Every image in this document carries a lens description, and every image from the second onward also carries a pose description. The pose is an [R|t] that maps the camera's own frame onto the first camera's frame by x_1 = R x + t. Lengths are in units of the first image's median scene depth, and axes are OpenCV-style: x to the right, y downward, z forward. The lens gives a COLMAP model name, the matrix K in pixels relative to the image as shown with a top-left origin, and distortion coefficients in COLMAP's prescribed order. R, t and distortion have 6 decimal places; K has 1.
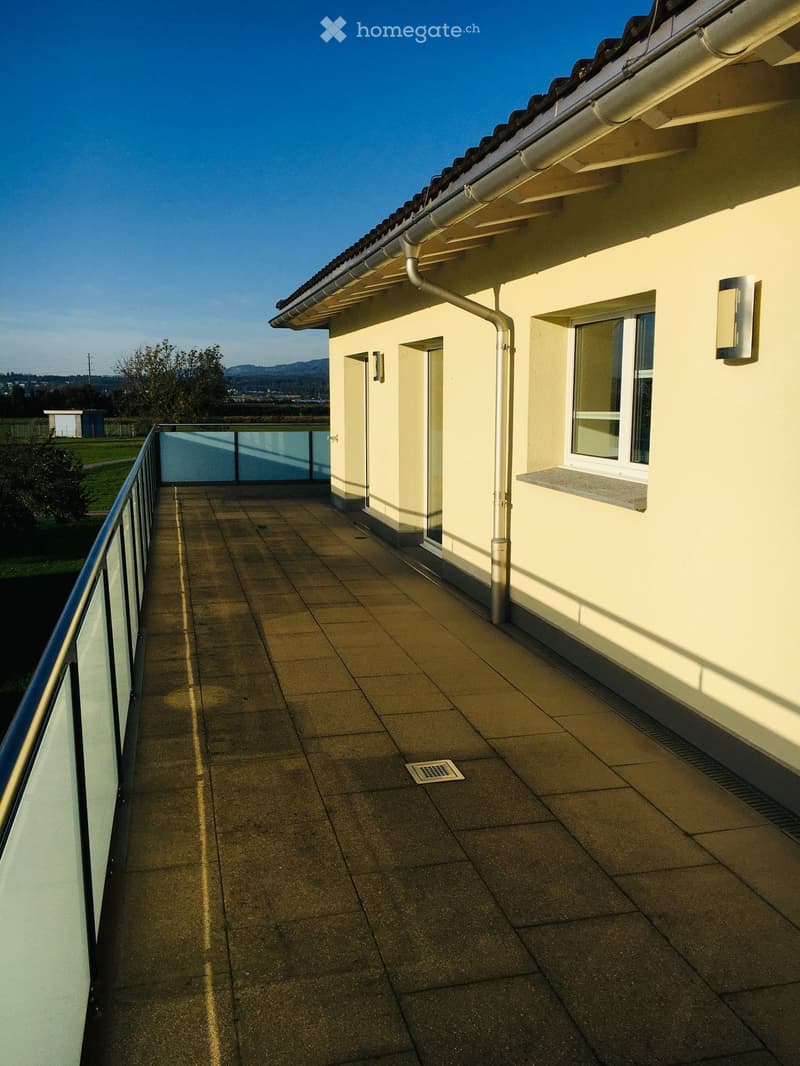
lens RADIAL K [[892.6, 0, 400.0], [0, 892.6, 533.0], [0, 0, 1]] dist [0.001469, 0.000502]
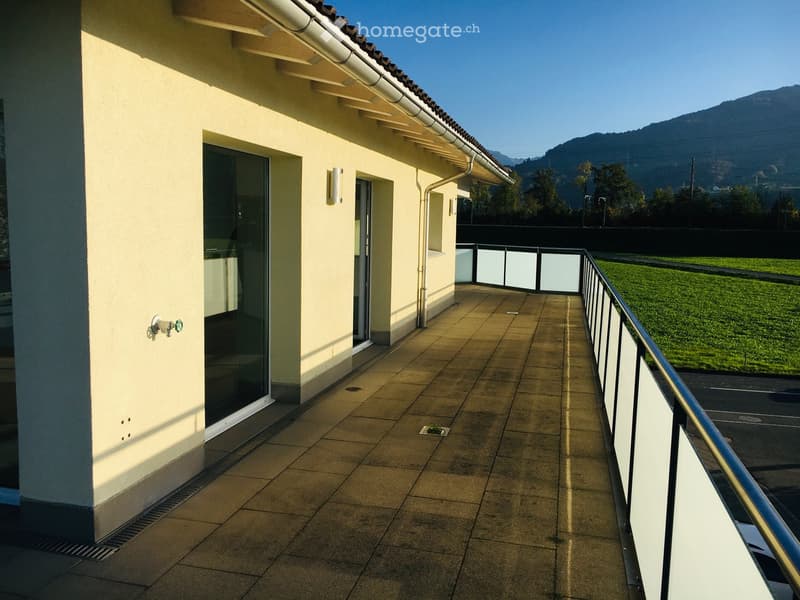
lens RADIAL K [[669.9, 0, 400.0], [0, 669.9, 300.0], [0, 0, 1]] dist [0.001469, 0.000502]
pose [[-0.878041, -0.076870, 0.472371, -0.443485], [0.043130, 0.970290, 0.238068, -0.255293], [-0.476637, 0.229407, -0.848640, 1.769707]]
